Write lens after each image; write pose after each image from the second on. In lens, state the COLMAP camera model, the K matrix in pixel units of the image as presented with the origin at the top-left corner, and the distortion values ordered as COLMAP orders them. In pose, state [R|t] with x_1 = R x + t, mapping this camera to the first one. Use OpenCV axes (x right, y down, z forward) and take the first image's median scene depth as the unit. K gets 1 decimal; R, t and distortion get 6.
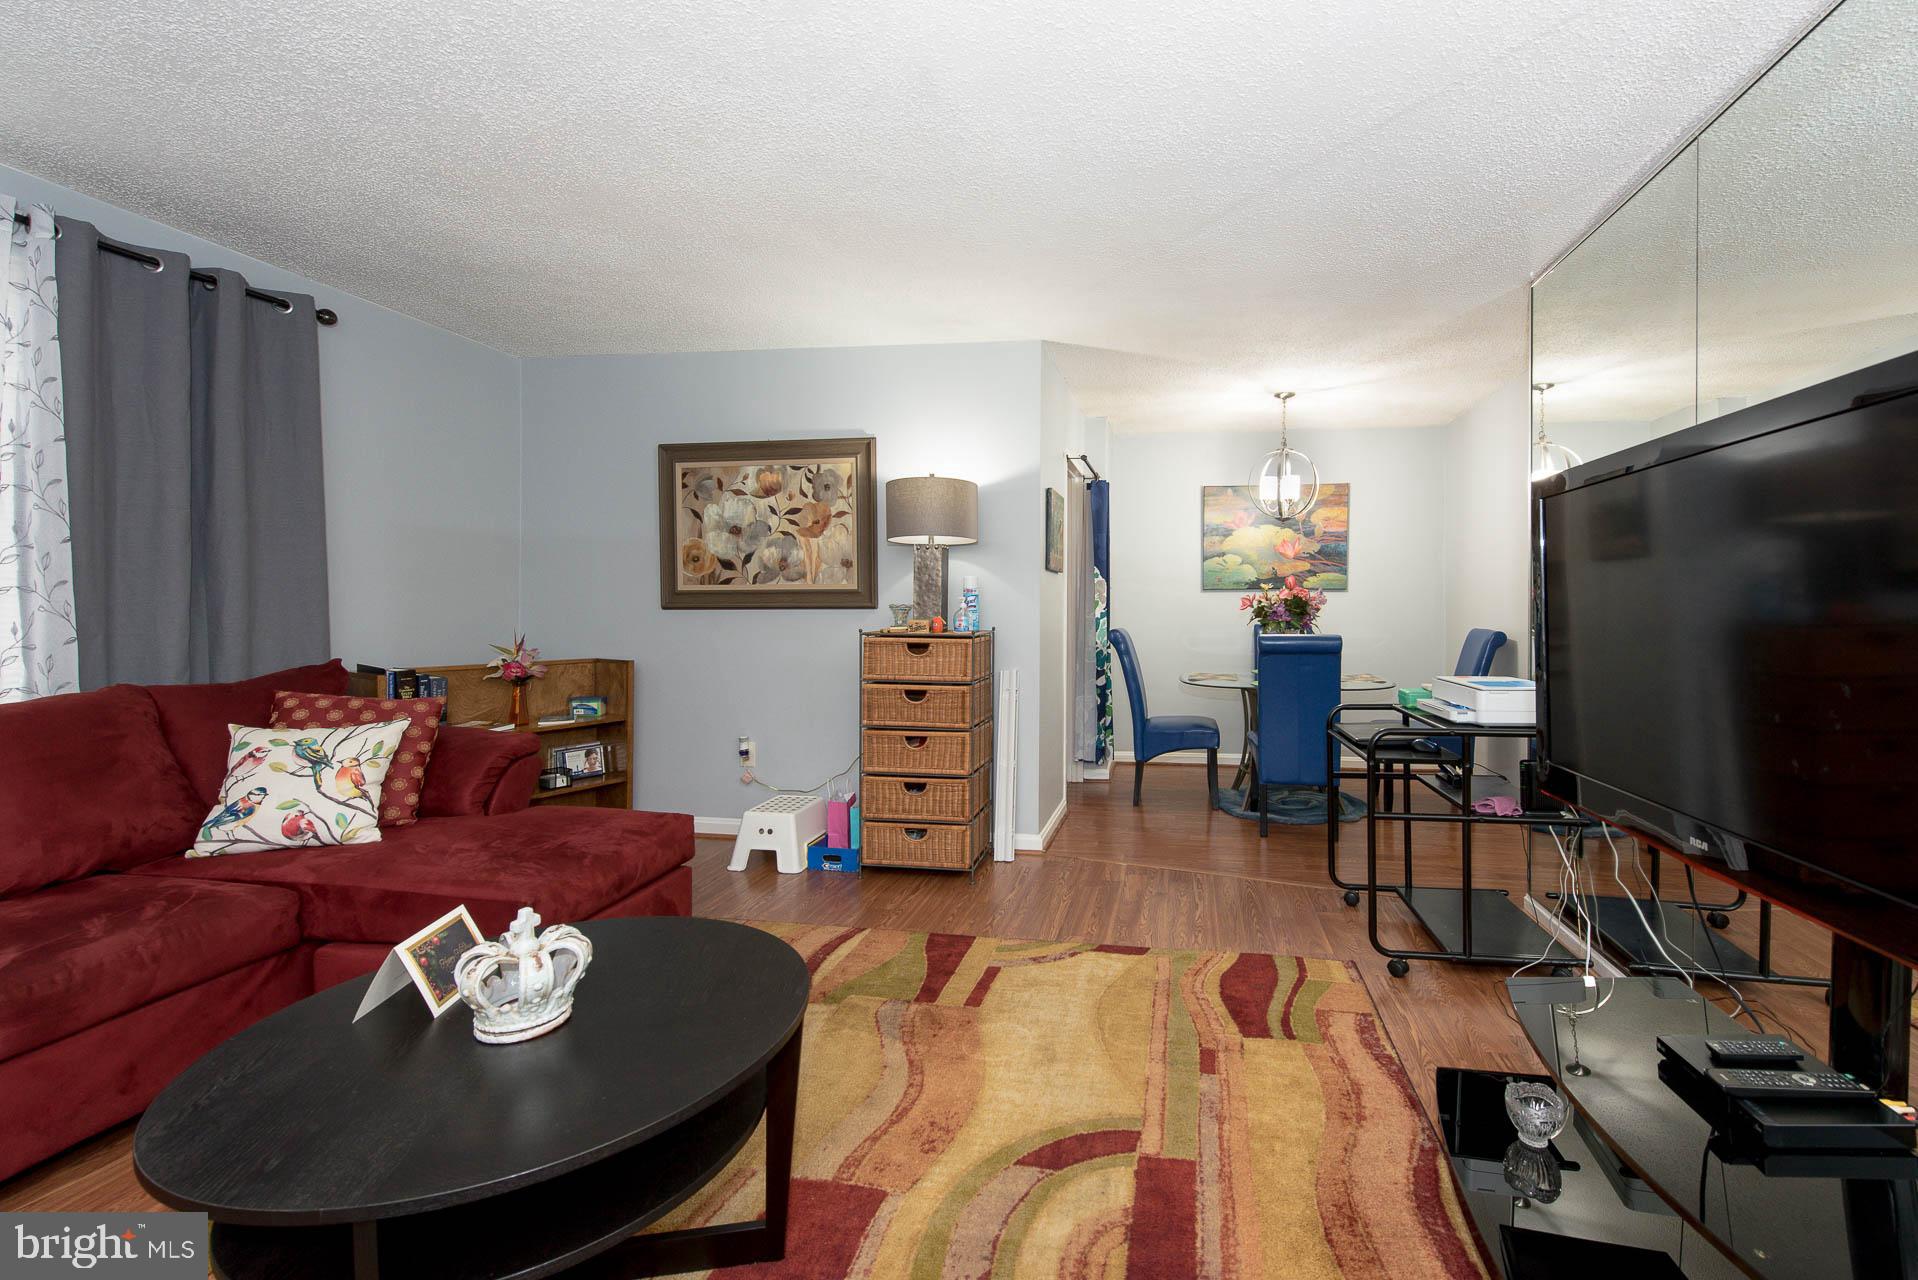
lens RADIAL K [[809.1, 0, 1016.0], [0, 809.1, 608.9], [0, 0, 1]] dist [0.014166, -0.000470]
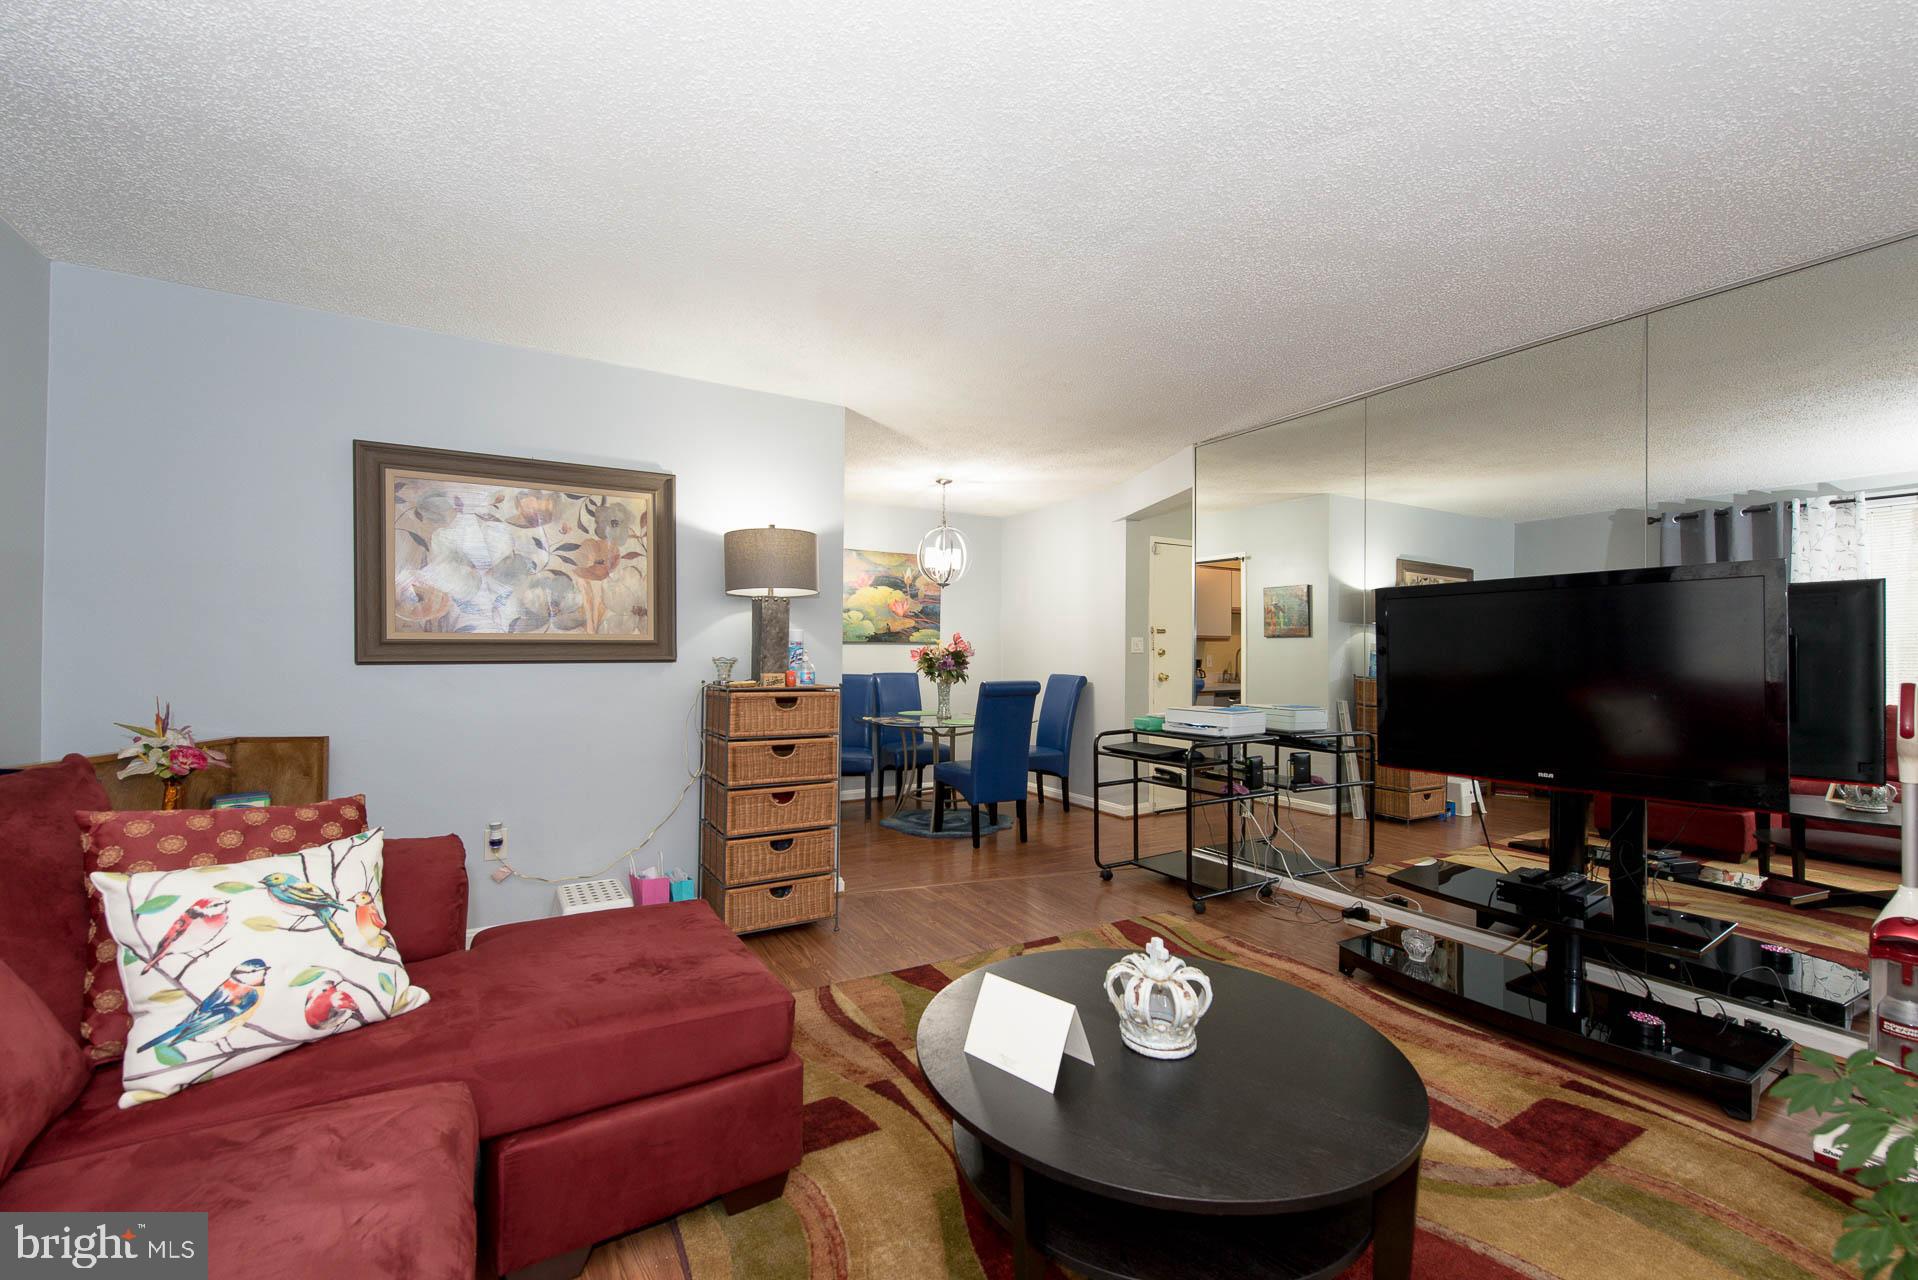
lens RADIAL K [[809.1, 0, 911.0], [0, 809.1, 647.4], [0, 0, 1]] dist [0.014166, -0.000470]
pose [[0.779197, 0.005853, 0.626752, -0.537772], [0.001319, 0.999939, -0.010977, -0.006154], [-0.626778, 0.009380, 0.779141, 0.118208]]
